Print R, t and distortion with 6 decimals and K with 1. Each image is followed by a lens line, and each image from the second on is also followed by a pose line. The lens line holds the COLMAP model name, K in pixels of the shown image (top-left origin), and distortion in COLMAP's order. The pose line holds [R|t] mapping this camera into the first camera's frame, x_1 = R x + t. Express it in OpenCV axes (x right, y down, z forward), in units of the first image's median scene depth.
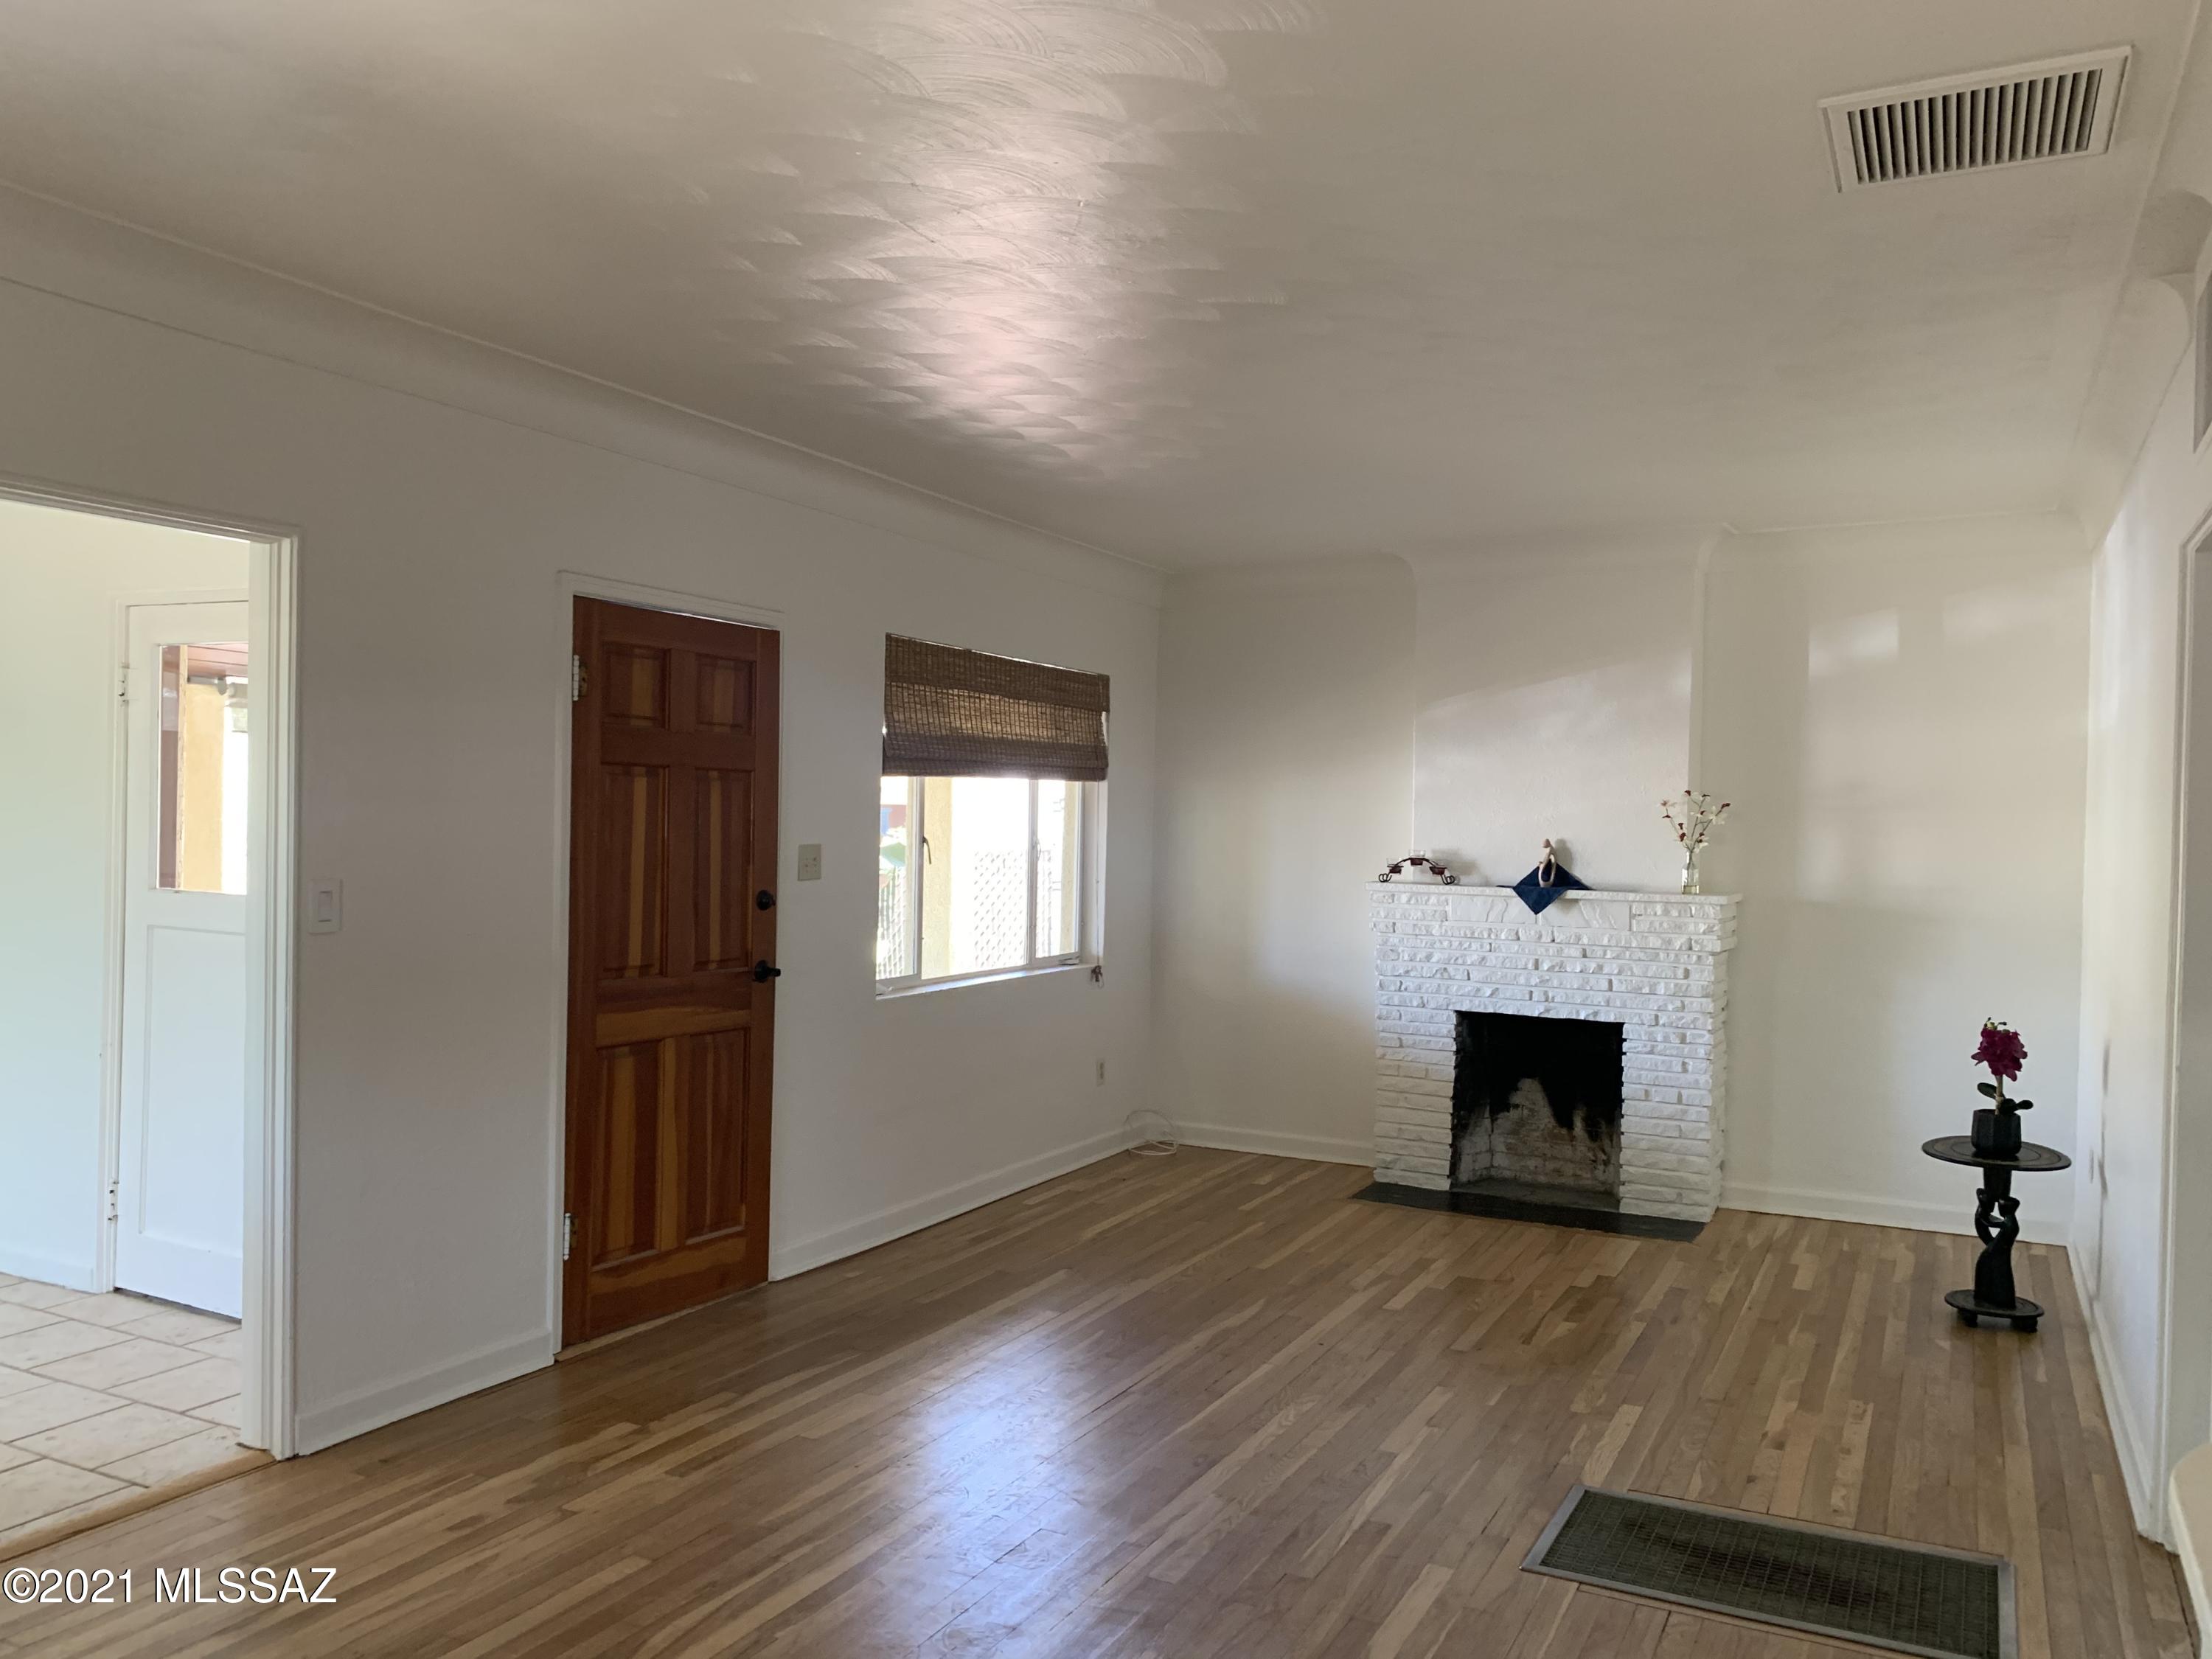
lens RADIAL K [[1694.9, 0, 1106.0], [0, 1694.9, 829.5], [0, 0, 1]] dist [0.048038, -0.061775]
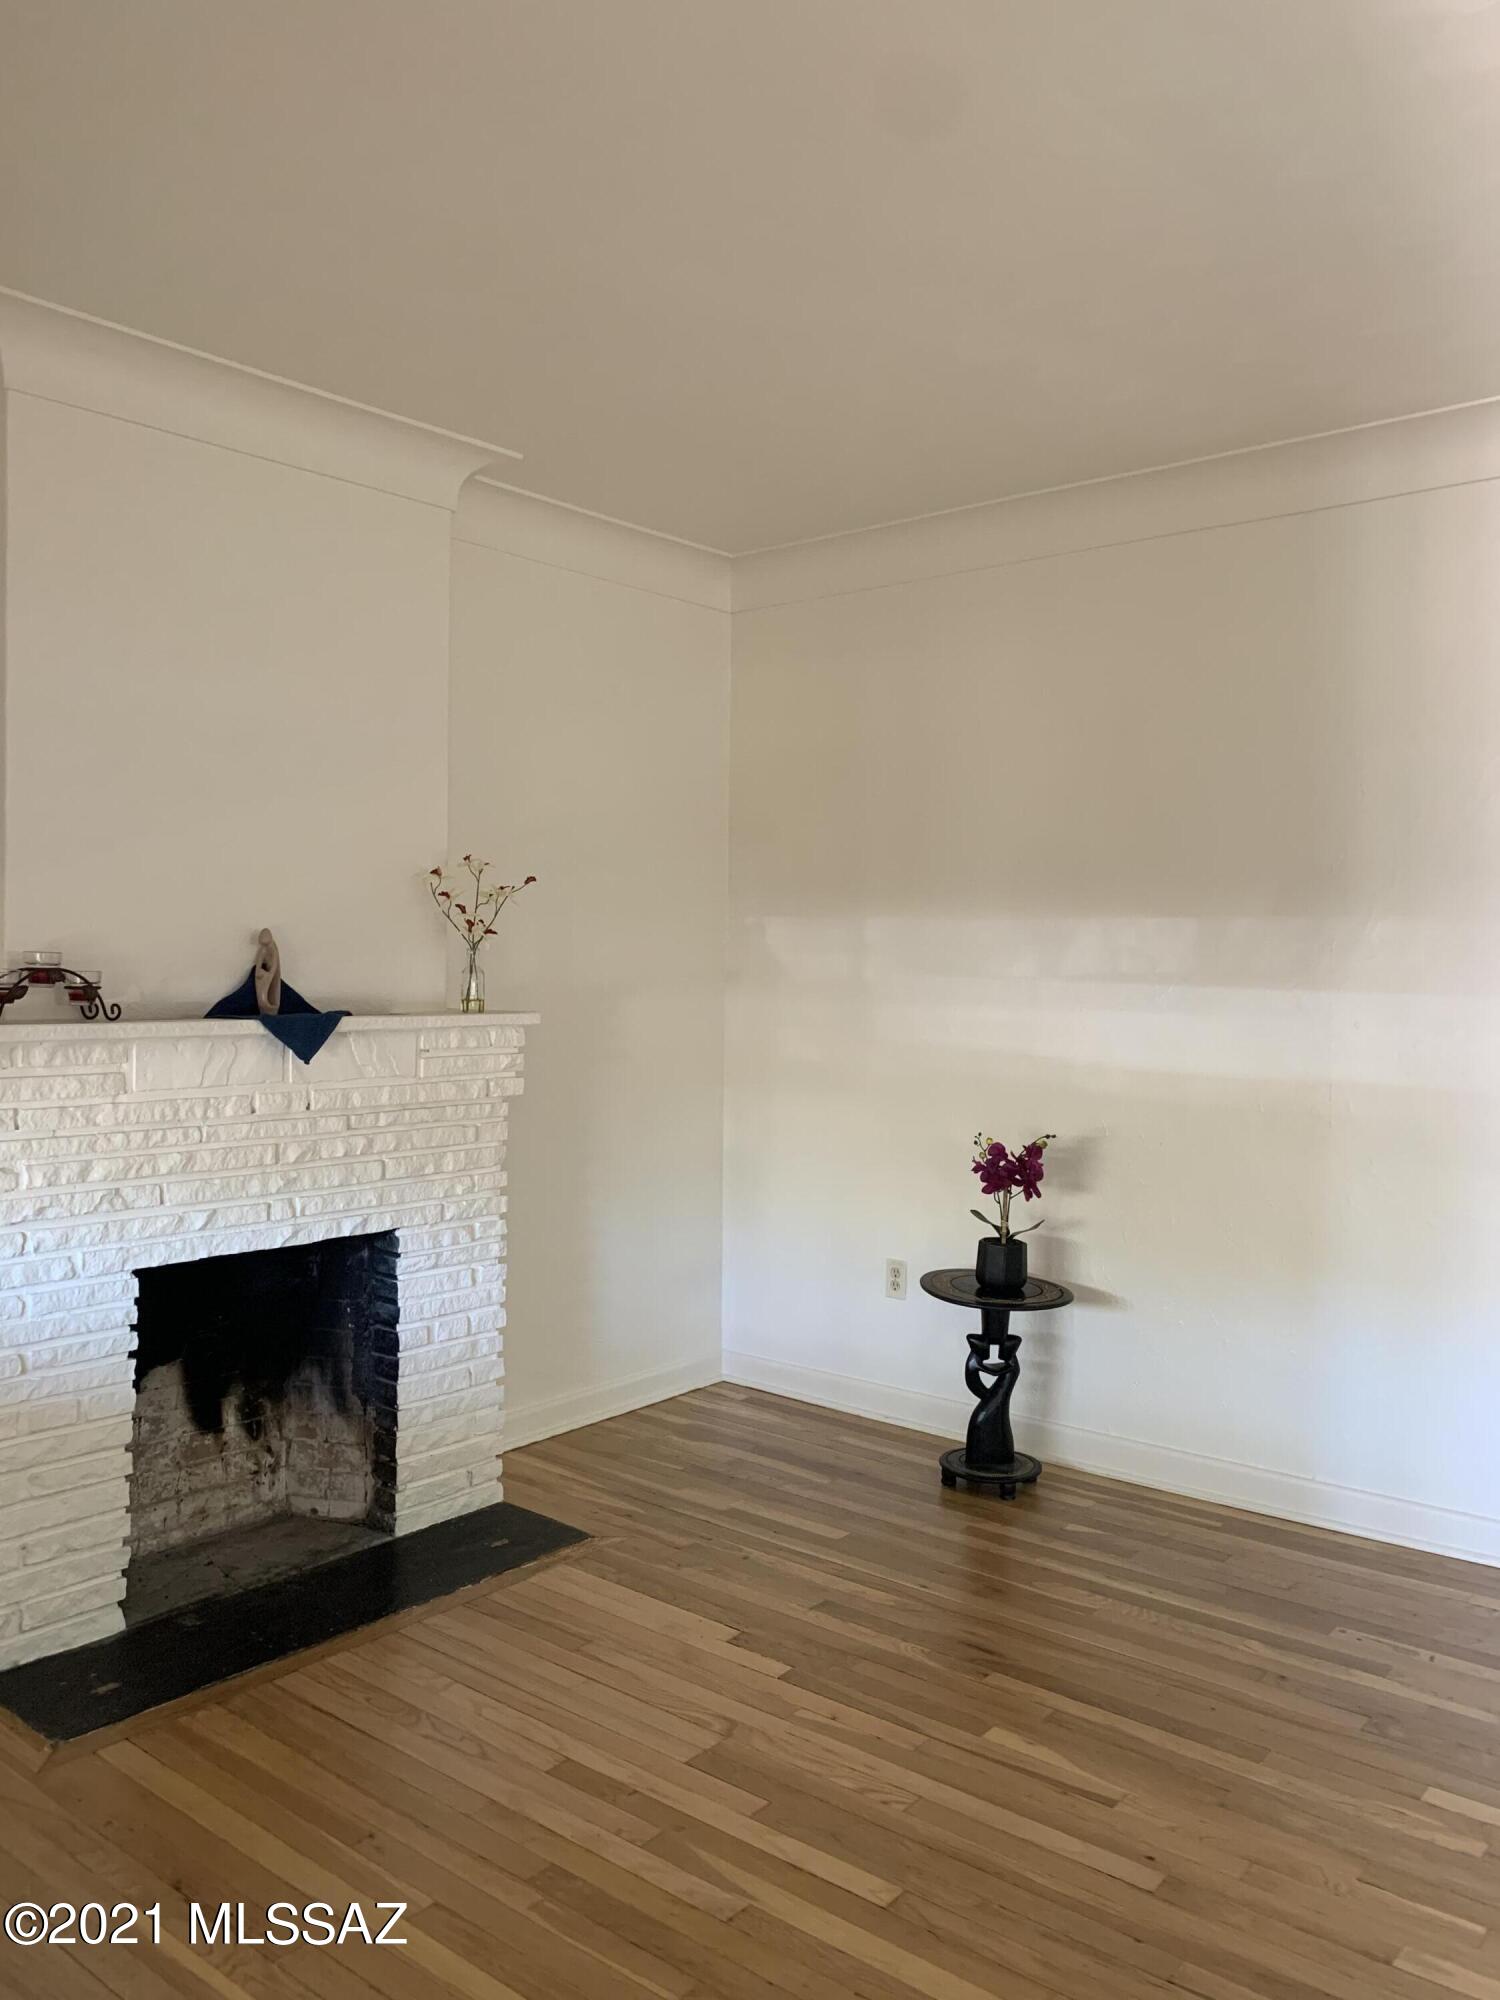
lens RADIAL K [[1532.4, 0, 730.7], [0, 1532.4, 994.1], [0, 0, 1]] dist [0.048038, -0.061775]
pose [[0.219841, -0.035601, 0.974886, -0.208419], [0.003990, 0.999358, 0.035595, 0.010053], [-0.975528, -0.003935, 0.219842, 0.767837]]
